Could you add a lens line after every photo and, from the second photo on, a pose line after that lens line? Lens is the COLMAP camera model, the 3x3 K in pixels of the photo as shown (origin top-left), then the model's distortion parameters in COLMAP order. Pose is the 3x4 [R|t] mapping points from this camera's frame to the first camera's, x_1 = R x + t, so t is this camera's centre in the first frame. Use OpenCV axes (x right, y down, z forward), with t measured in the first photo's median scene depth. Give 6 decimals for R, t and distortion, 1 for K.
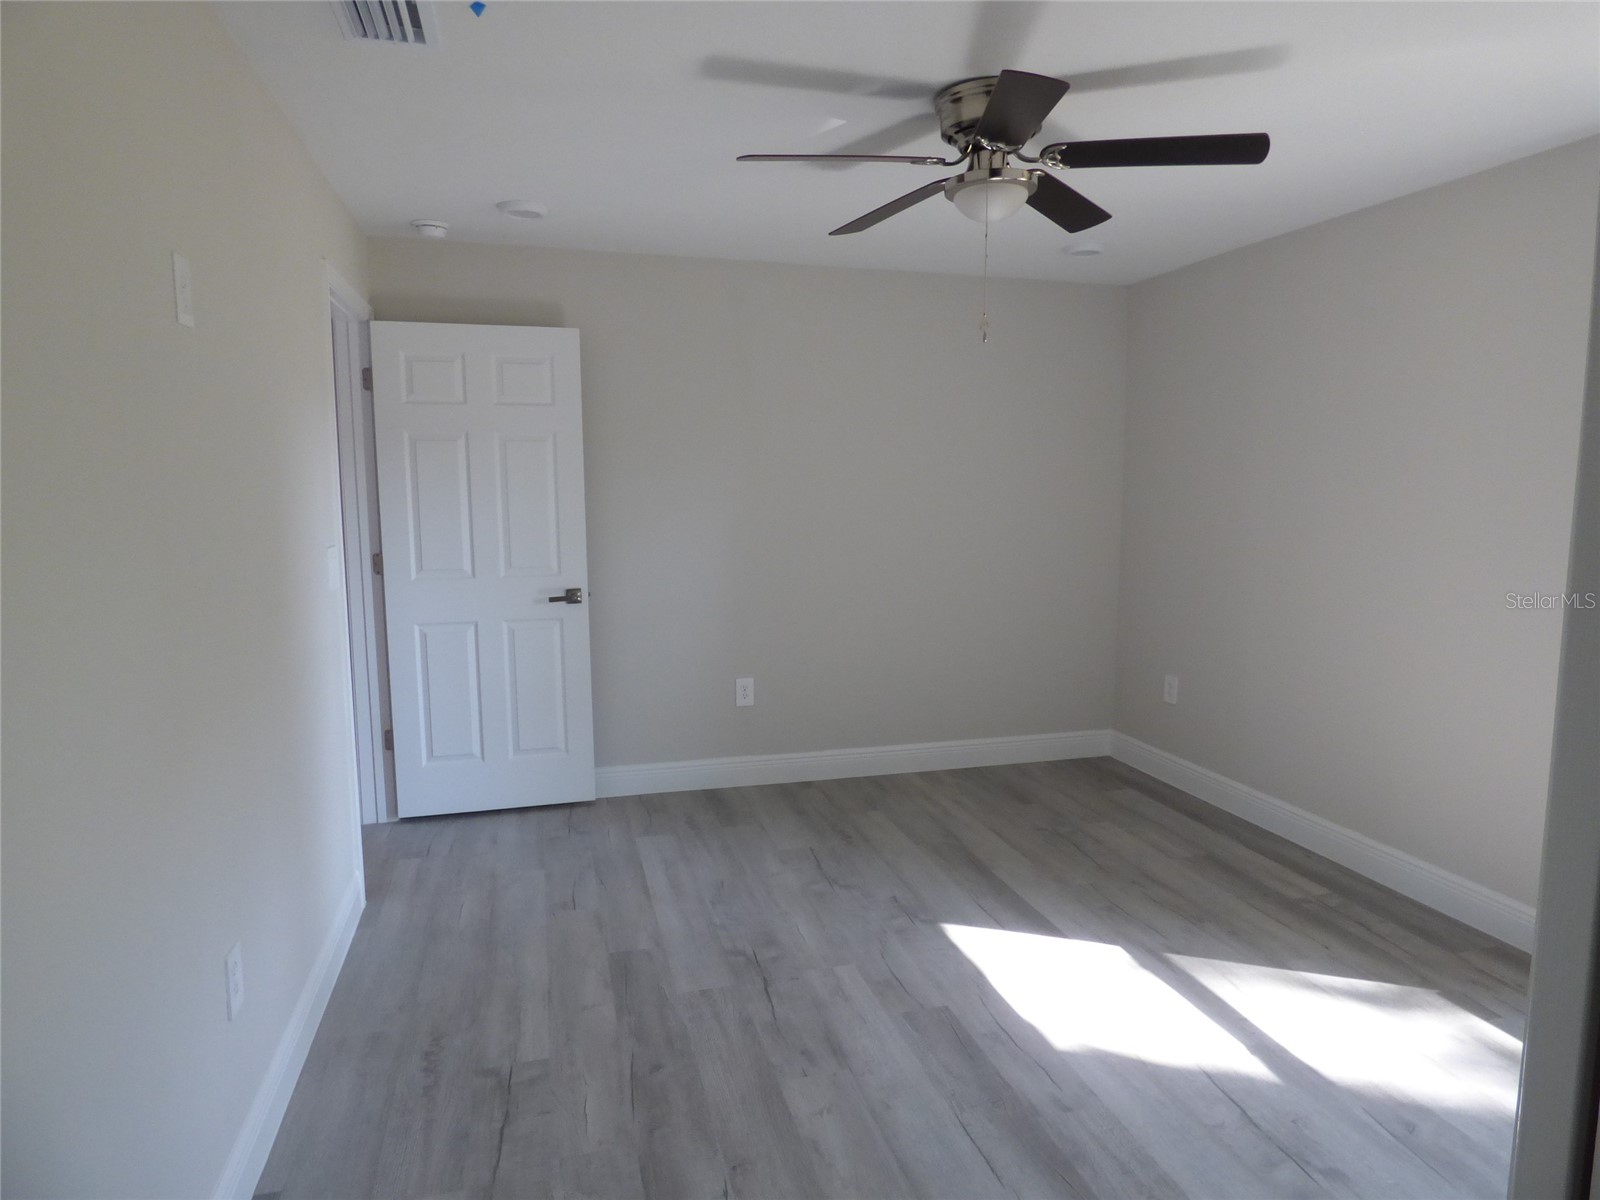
lens RADIAL K [[971.1, 0, 806.4], [0, 971.1, 587.7], [0, 0, 1]] dist [-0.022083, 0.003109]
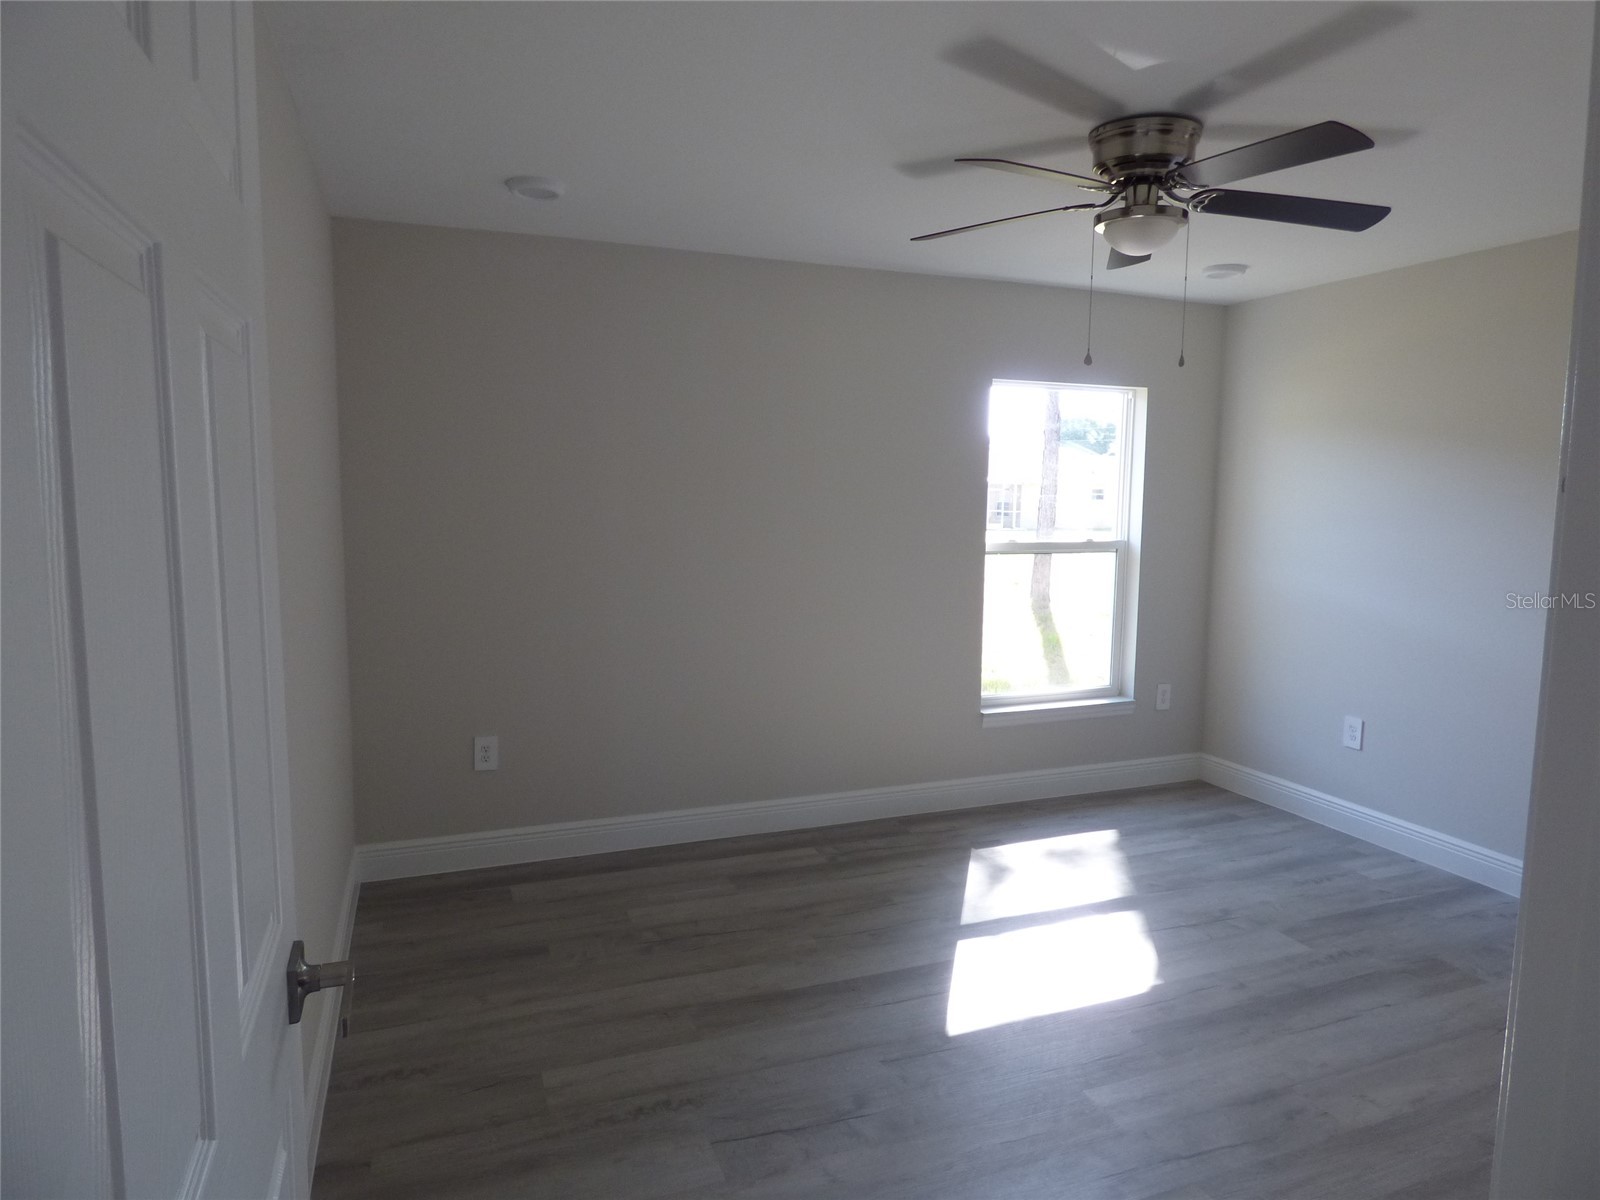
lens RADIAL K [[971.1, 0, 806.4], [0, 971.1, 587.7], [0, 0, 1]] dist [-0.022083, 0.003109]
pose [[-0.103798, -0.095666, 0.989987, -0.589005], [0.096136, 0.989738, 0.105722, -0.122905], [-0.989941, 0.106147, -0.093536, 1.063476]]
